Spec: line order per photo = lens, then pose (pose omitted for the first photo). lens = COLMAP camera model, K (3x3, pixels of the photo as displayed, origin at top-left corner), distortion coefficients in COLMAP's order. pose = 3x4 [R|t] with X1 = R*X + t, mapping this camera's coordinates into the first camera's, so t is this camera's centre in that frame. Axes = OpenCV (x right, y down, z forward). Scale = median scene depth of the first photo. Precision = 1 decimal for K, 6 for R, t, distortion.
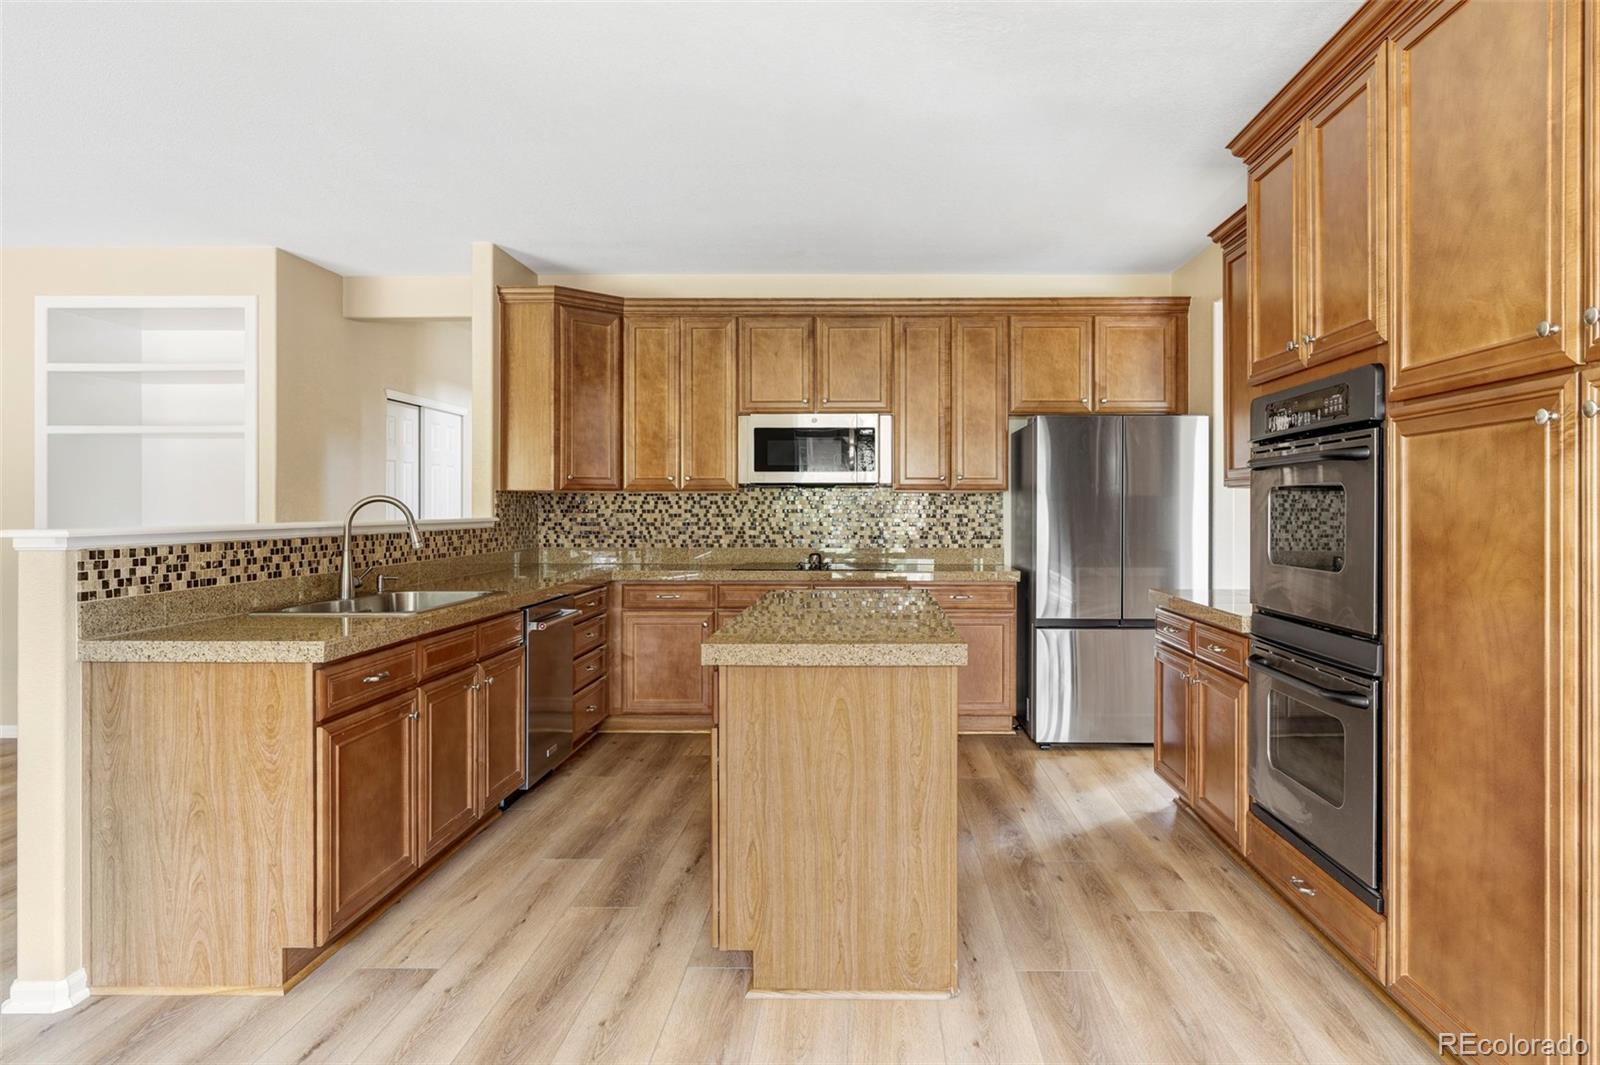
lens RADIAL K [[876.3, 0, 800.0], [0, 876.3, 532.5], [0, 0, 1]] dist [-0.001203, -0.001050]
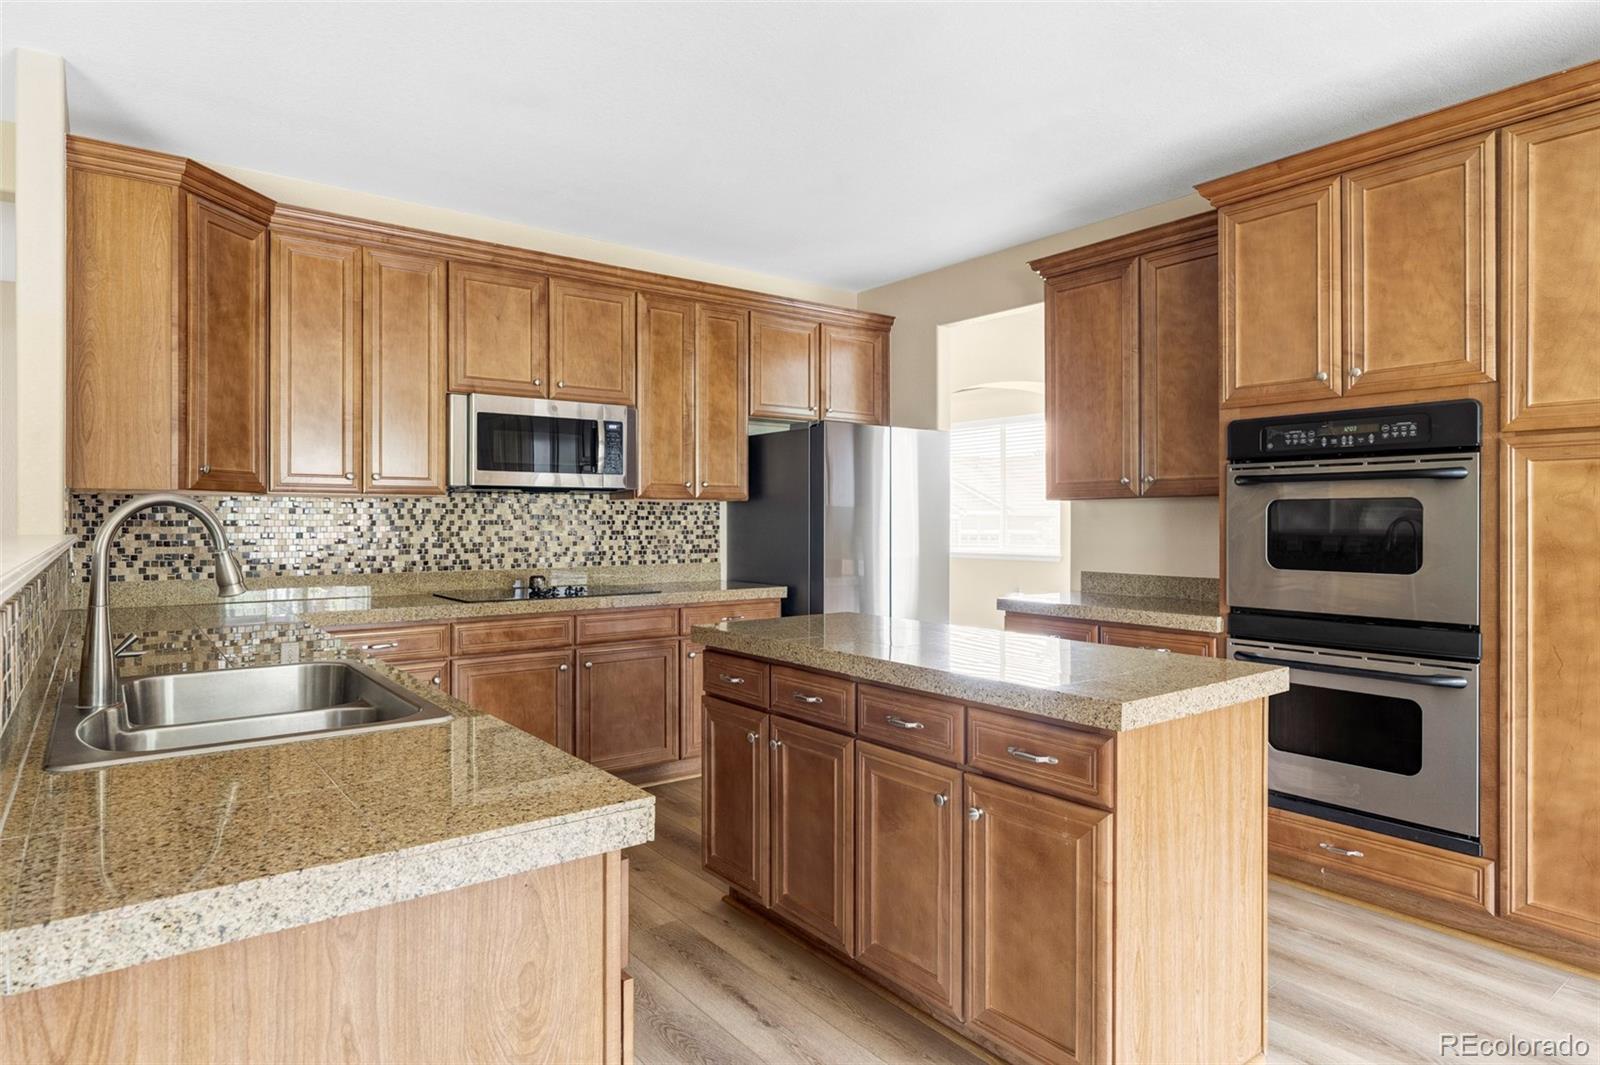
lens RADIAL K [[902.3, 0, 800.0], [0, 902.3, 532.5], [0, 0, 1]] dist [-0.001410, -0.000679]
pose [[0.788786, -0.009396, 0.614596, -0.306211], [0.016891, 0.999837, -0.006392, -0.006323], [-0.614436, 0.015423, 0.788816, 0.217970]]
